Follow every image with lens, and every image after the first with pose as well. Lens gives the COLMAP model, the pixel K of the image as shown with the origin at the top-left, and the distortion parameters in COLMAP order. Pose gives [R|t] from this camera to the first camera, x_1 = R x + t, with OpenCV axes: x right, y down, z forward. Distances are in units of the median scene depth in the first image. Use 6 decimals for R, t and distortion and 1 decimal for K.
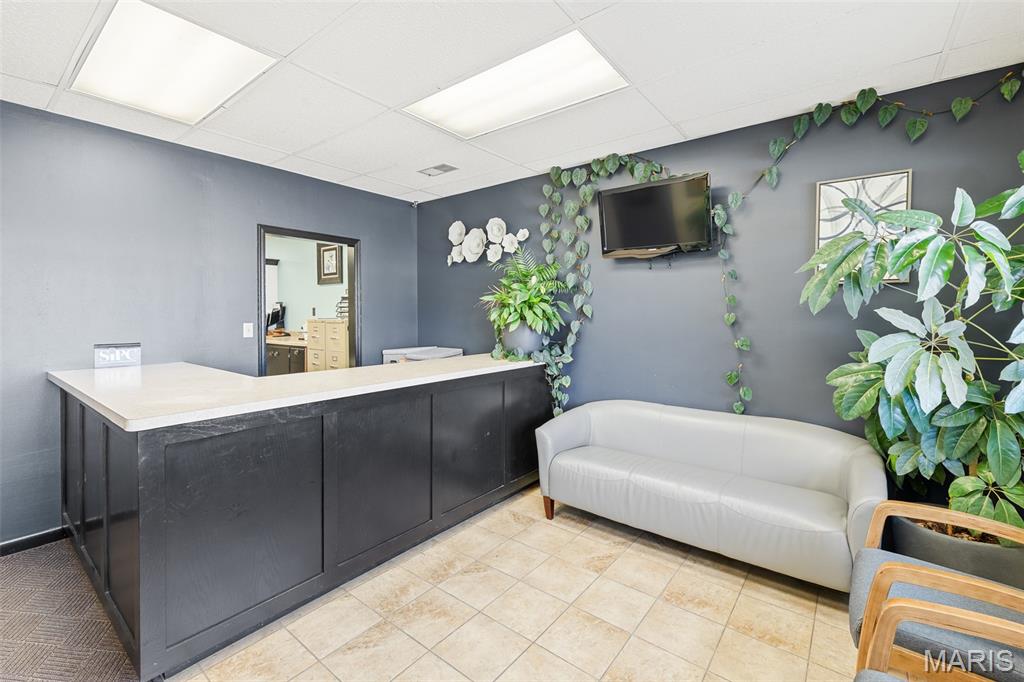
lens RADIAL K [[443.3, 0, 507.1], [0, 443.3, 328.7], [0, 0, 1]] dist [-0.003062, -0.000128]
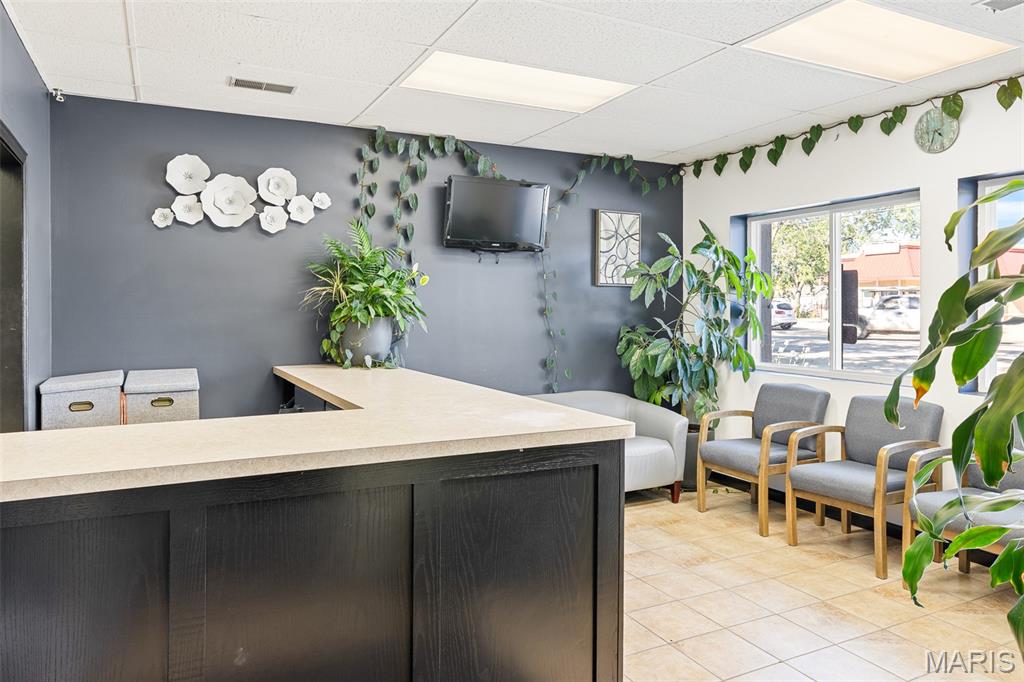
lens RADIAL K [[686.4, 0, 510.4], [0, 686.4, 335.2], [0, 0, 1]] dist [0.002442, 0.000381]
pose [[0.421174, -0.039361, 0.906126, -0.840087], [0.033418, 0.999053, 0.027864, -0.011292], [-0.906364, 0.018546, 0.422090, 0.240031]]
